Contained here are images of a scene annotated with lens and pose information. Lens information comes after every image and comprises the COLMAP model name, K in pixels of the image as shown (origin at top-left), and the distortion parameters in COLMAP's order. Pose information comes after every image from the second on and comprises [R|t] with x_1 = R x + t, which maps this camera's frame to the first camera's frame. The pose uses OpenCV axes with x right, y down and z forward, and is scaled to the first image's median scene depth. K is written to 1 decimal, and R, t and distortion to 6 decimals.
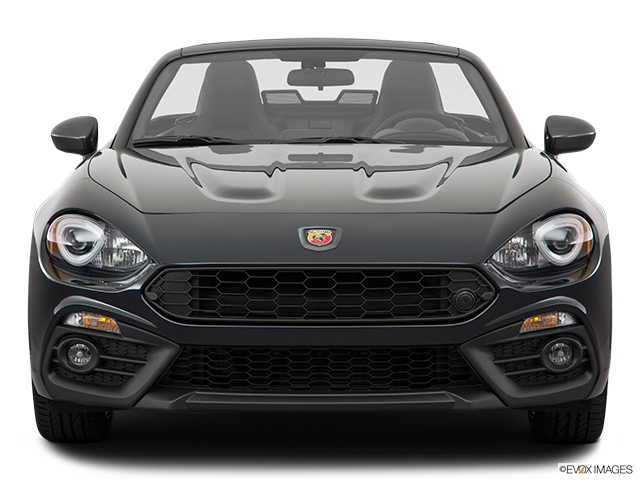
lens RADIAL K [[1883.0, 0, 319.2], [0, 1883.0, 242.6], [0, 0, 1]] dist [1.341409, 0.000000]
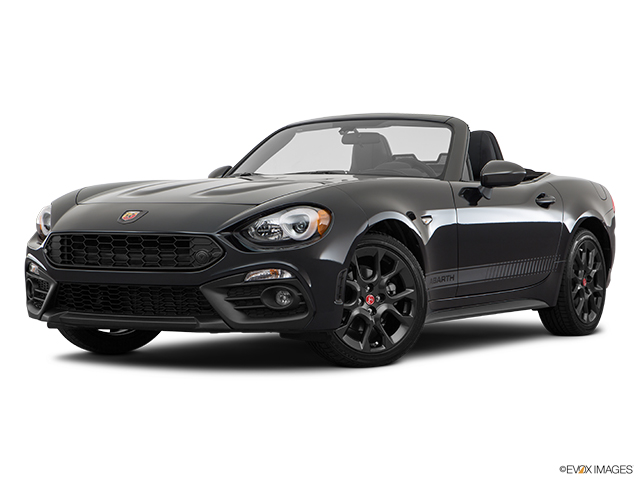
lens RADIAL K [[1441.9, 0, 320.9], [0, 1441.9, 242.1], [0, 0, 1]] dist [0.078717, 0.000000]
pose [[0.864386, 0.011008, -0.502709, 0.732726], [-0.046925, 0.997163, -0.058851, 0.081510], [0.500635, 0.074460, 0.862450, 0.051077]]
